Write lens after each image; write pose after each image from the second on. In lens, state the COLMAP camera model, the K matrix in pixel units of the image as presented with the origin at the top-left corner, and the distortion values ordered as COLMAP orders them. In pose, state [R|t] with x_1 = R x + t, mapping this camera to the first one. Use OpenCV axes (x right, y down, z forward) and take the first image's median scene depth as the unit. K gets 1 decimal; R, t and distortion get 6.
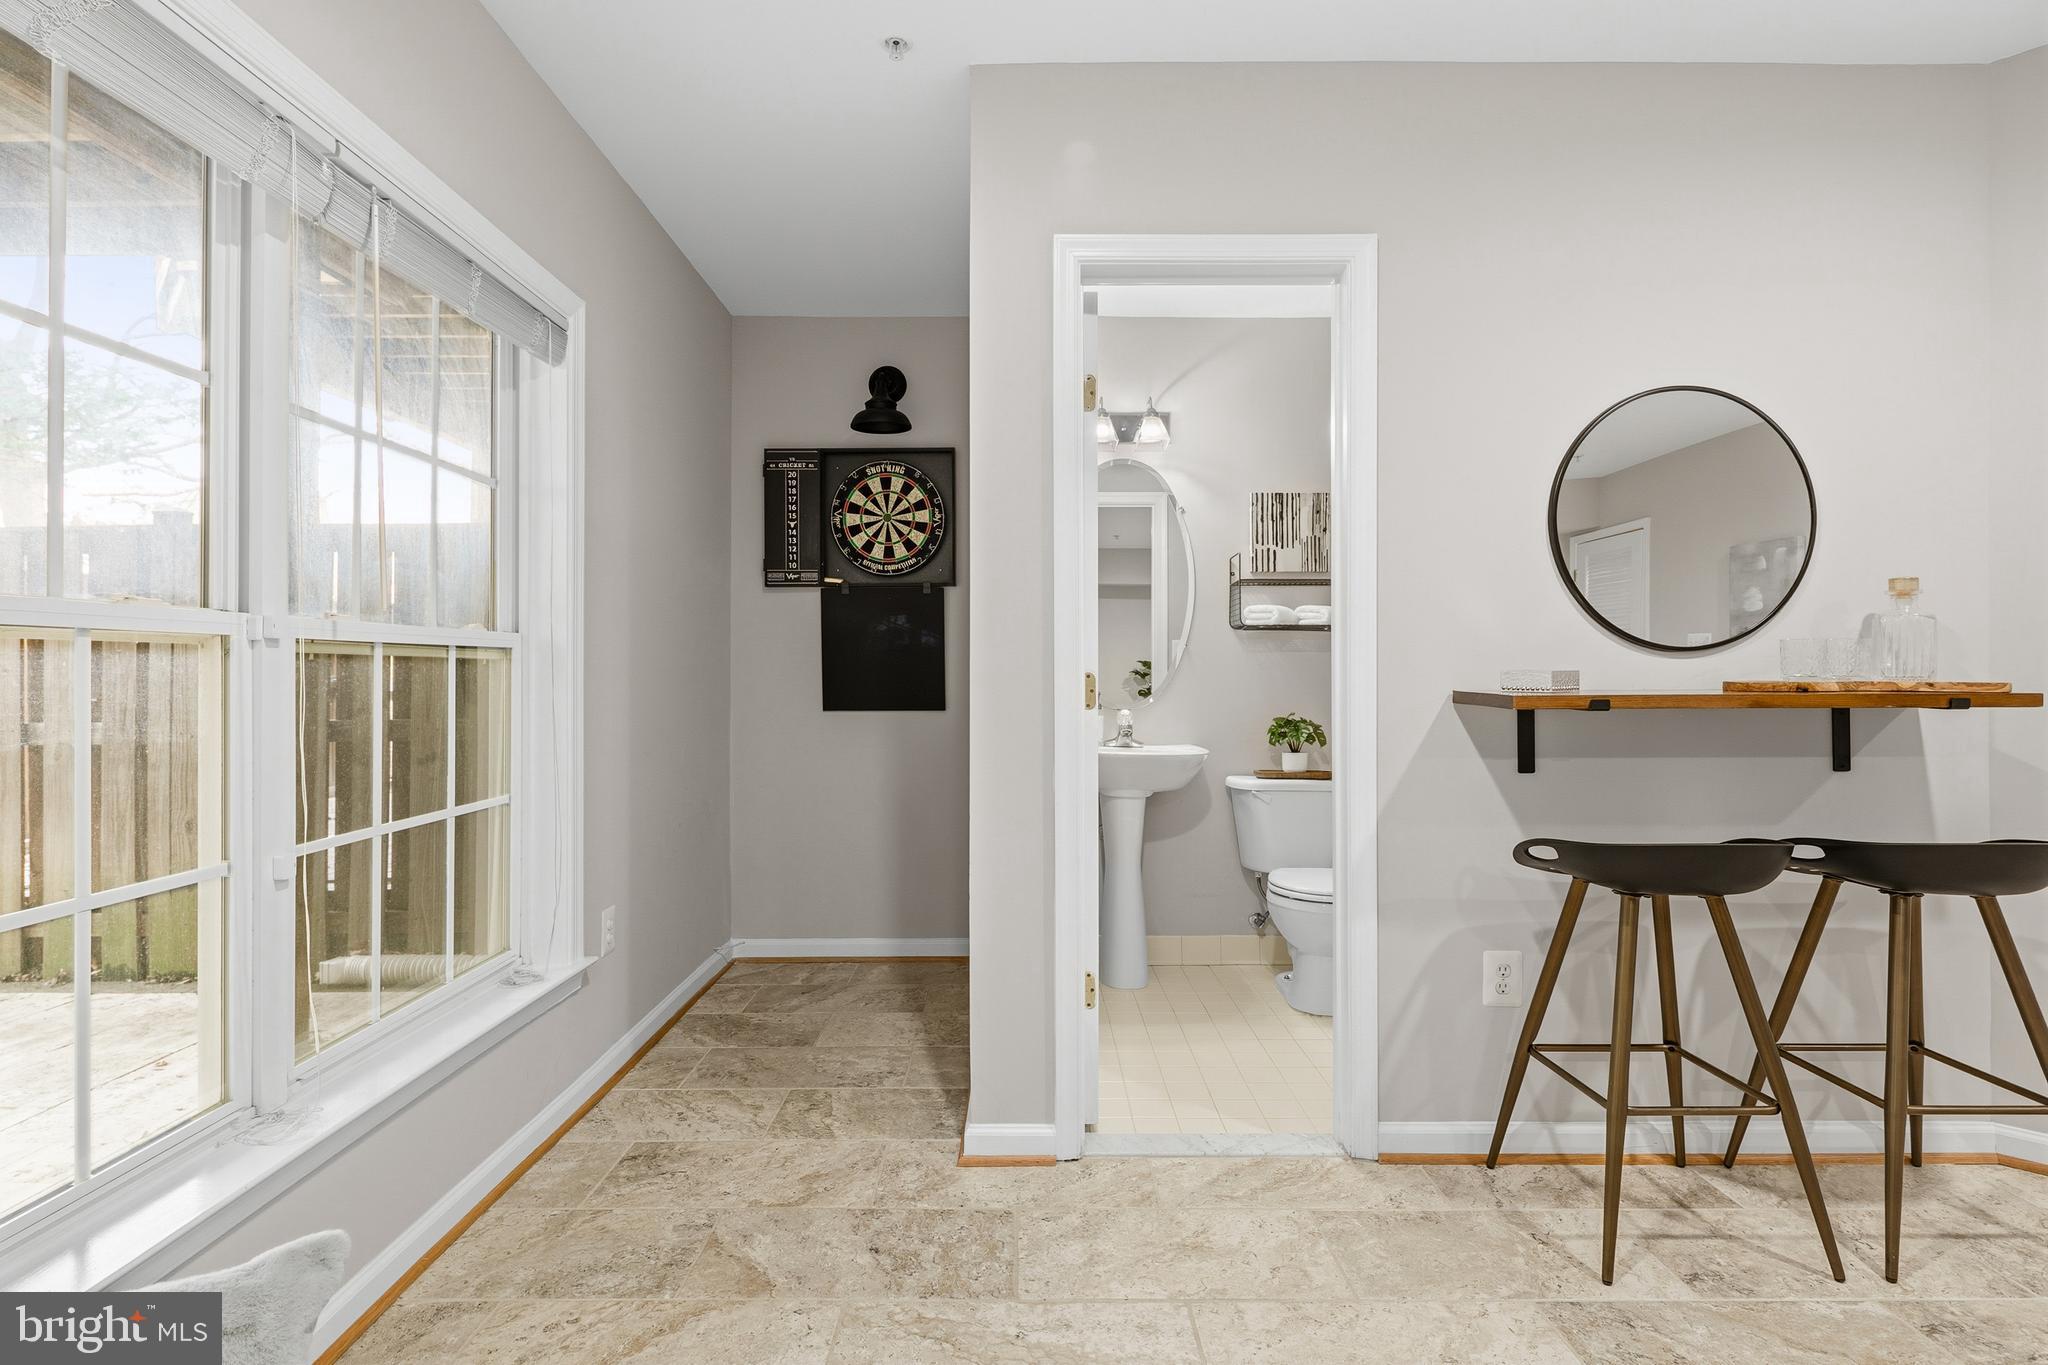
lens RADIAL K [[999.6, 0, 1020.1], [0, 999.6, 673.1], [0, 0, 1]] dist [0.006455, -0.004429]
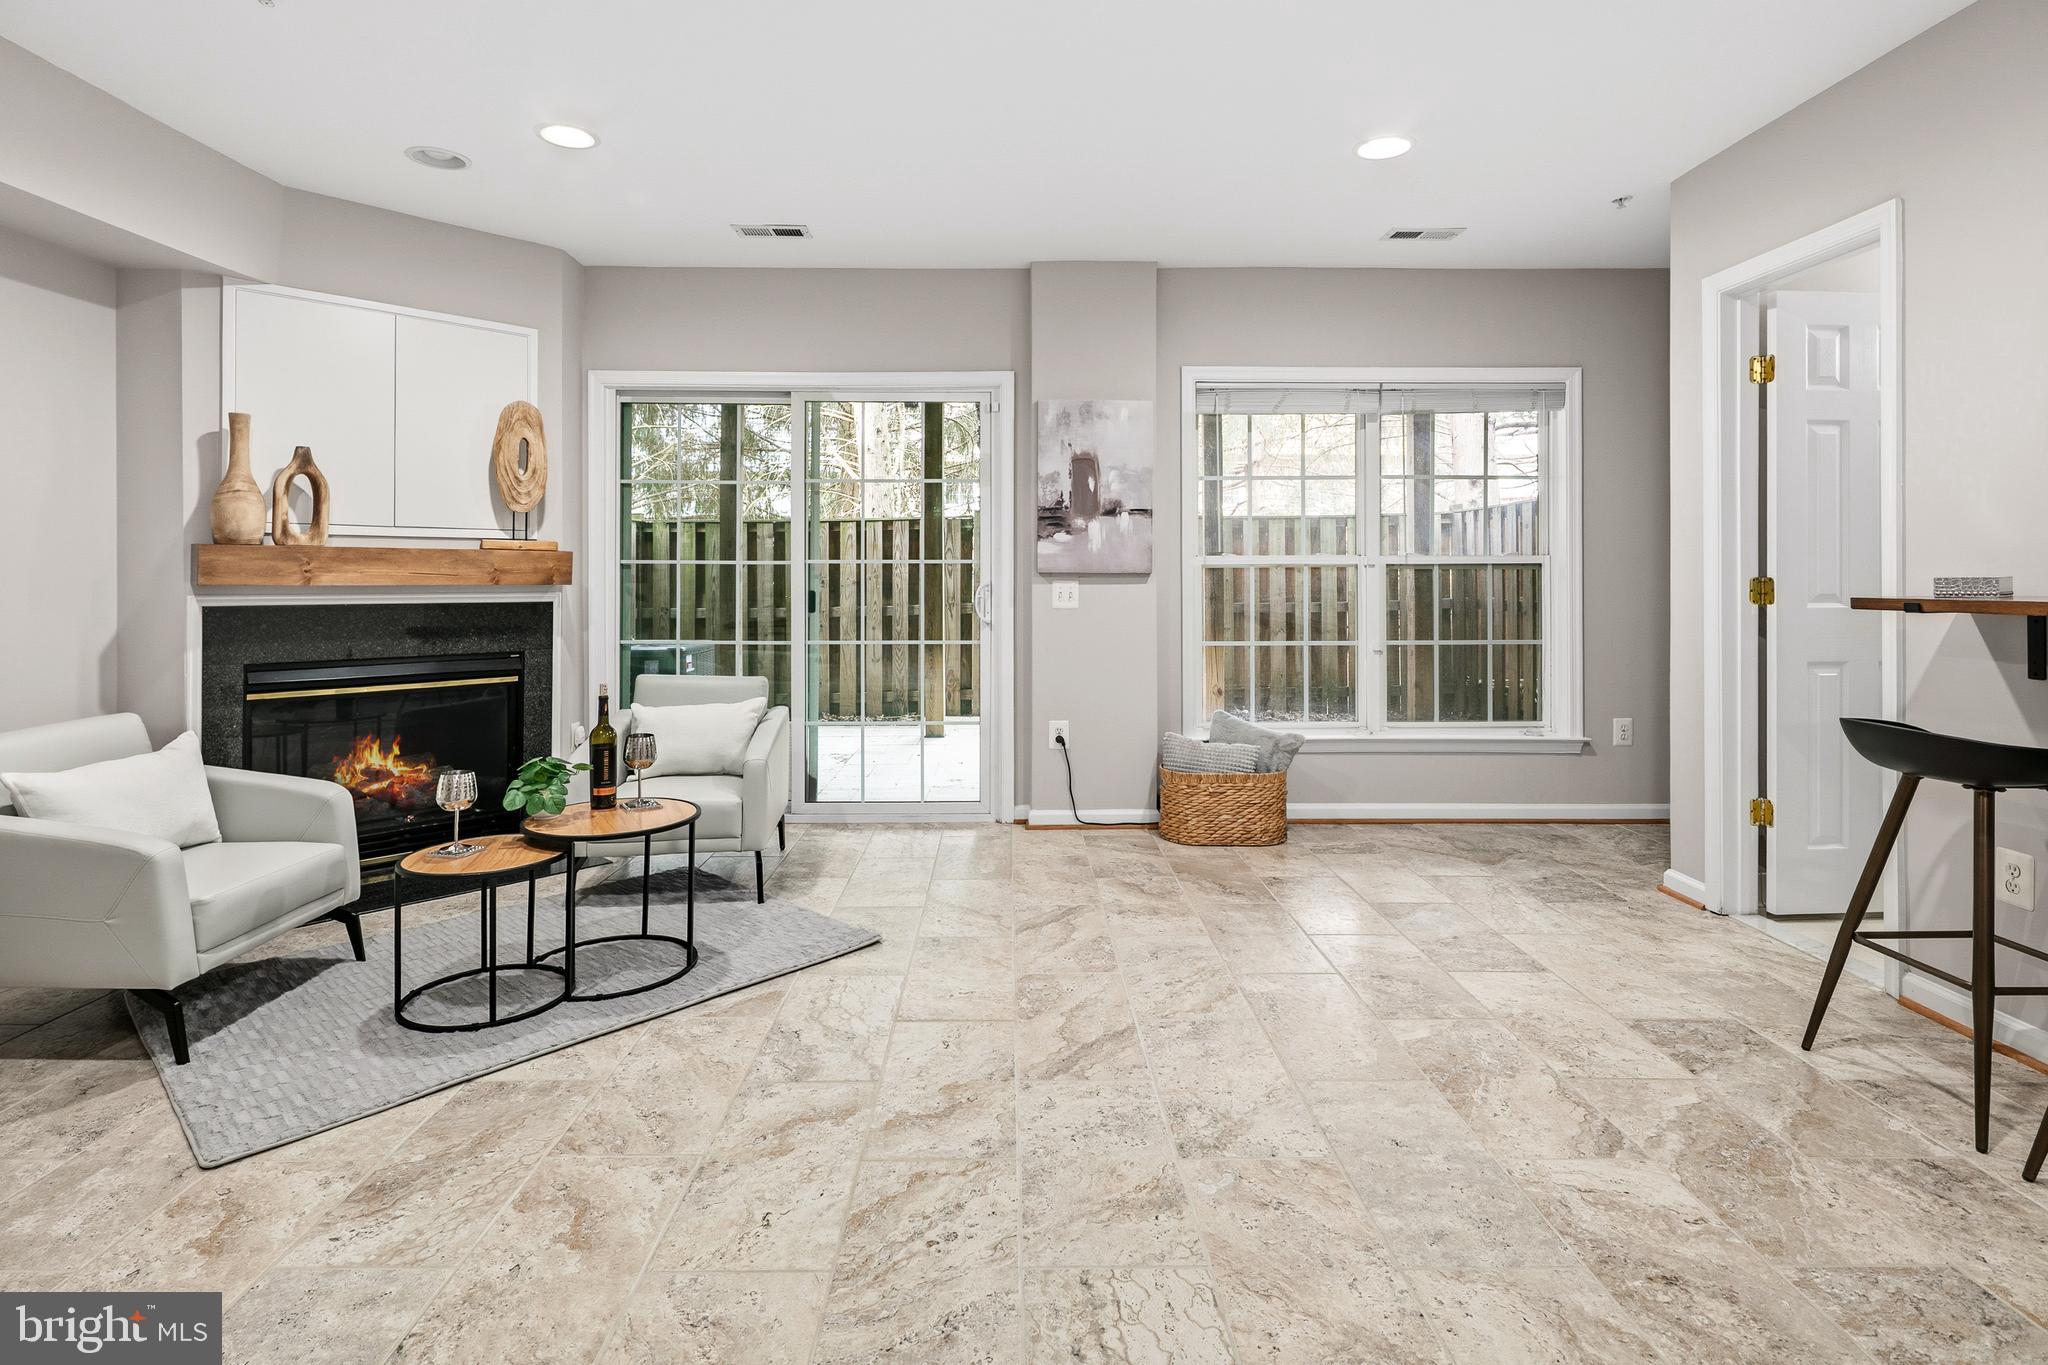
lens RADIAL K [[999.6, 0, 1010.5], [0, 999.6, 574.7], [0, 0, 1]] dist [0.006455, -0.004429]
pose [[0.004495, 0.001563, -0.999989, 1.511808], [0.006366, 0.999978, 0.001592, -0.013460], [0.999970, -0.006373, 0.004485, -0.026633]]
